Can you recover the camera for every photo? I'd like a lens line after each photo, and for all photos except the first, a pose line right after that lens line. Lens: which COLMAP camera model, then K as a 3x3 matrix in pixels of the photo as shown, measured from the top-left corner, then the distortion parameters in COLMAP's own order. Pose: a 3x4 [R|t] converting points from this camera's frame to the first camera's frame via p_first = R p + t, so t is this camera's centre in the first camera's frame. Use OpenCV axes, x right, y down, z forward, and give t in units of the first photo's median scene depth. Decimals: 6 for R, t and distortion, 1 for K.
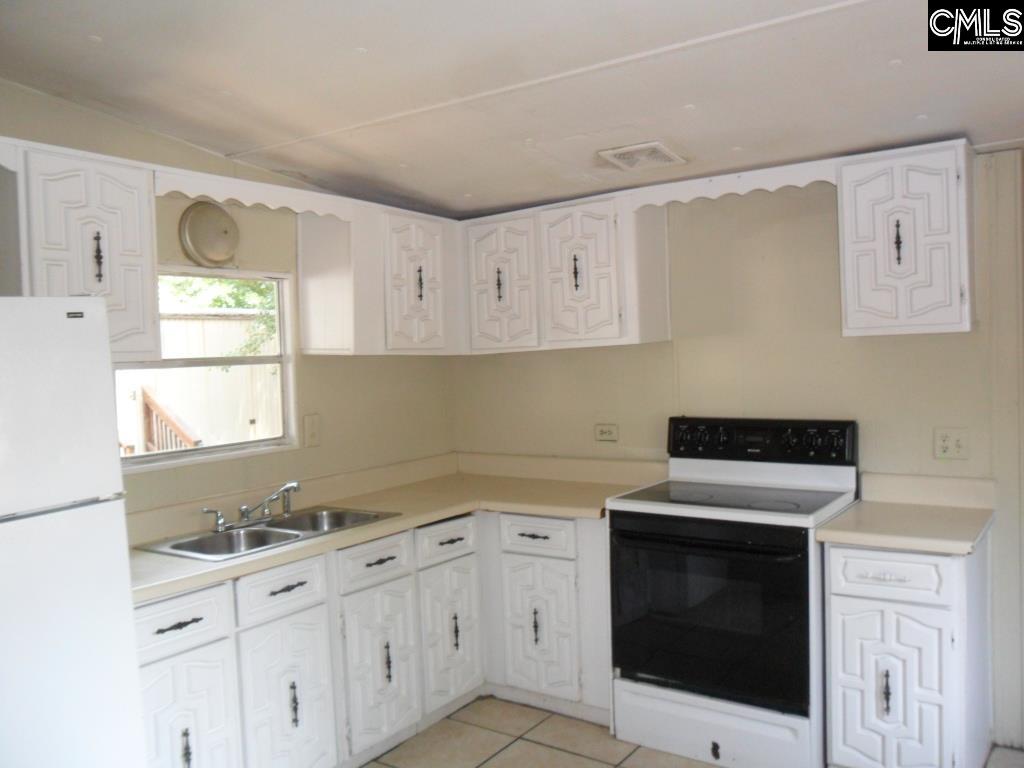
lens RADIAL K [[848.5, 0, 512.0], [0, 848.5, 384.0], [0, 0, 1]] dist [-0.012183, 0.005386]
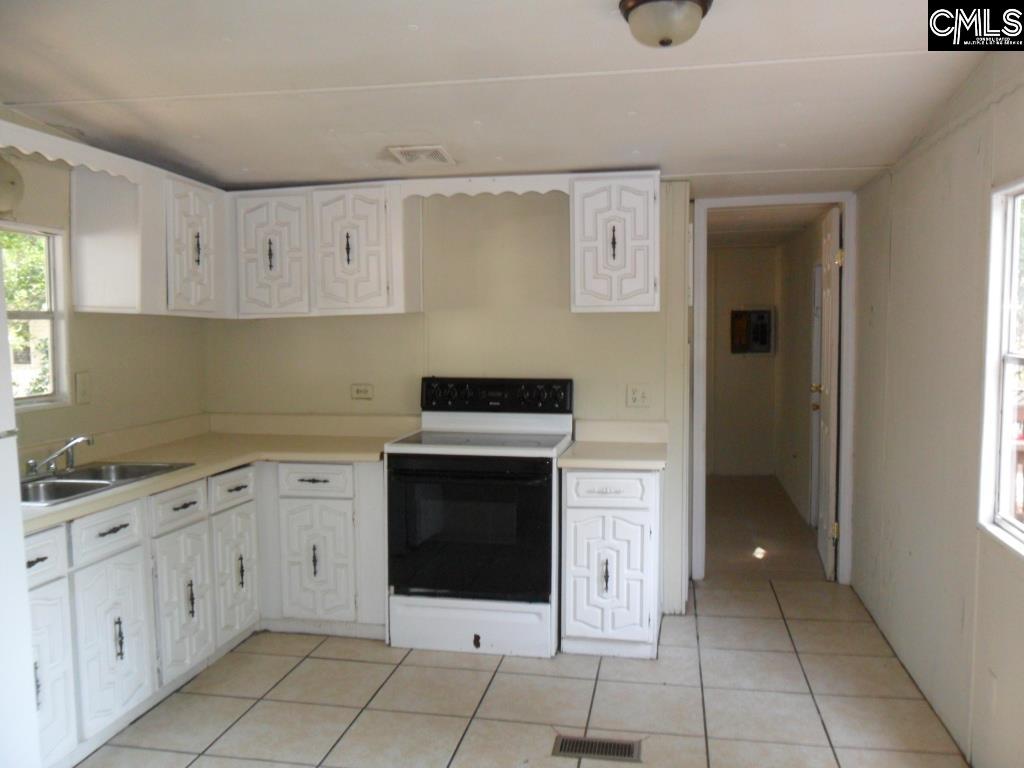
lens RADIAL K [[852.4, 0, 512.0], [0, 852.4, 384.0], [0, 0, 1]] dist [-0.003691, 0.009289]
pose [[0.911496, 0.003151, 0.411297, -0.210096], [-0.012338, 0.999730, 0.019682, 0.026679], [-0.411124, -0.023014, 0.911289, -0.143207]]
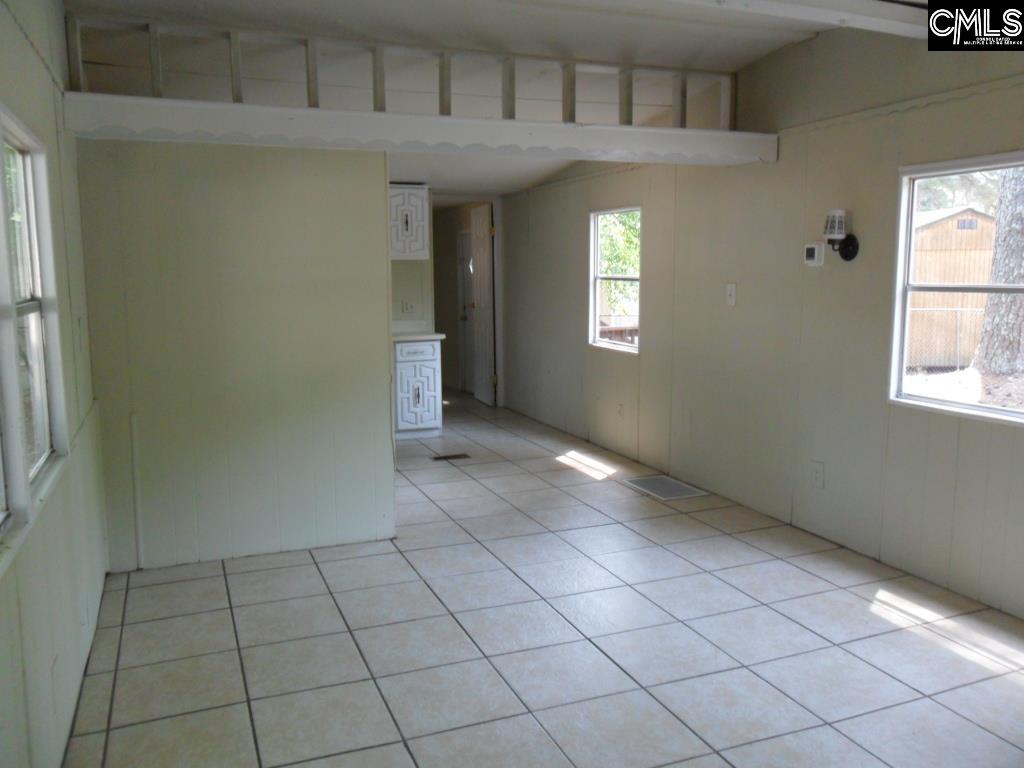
lens RADIAL K [[852.4, 0, 512.0], [0, 852.4, 384.0], [0, 0, 1]] dist [-0.003691, 0.009289]
pose [[0.547174, -0.075190, 0.833635, -1.322197], [0.021190, 0.996882, 0.076005, 0.108314], [-0.836750, -0.023923, 0.547062, -0.575118]]
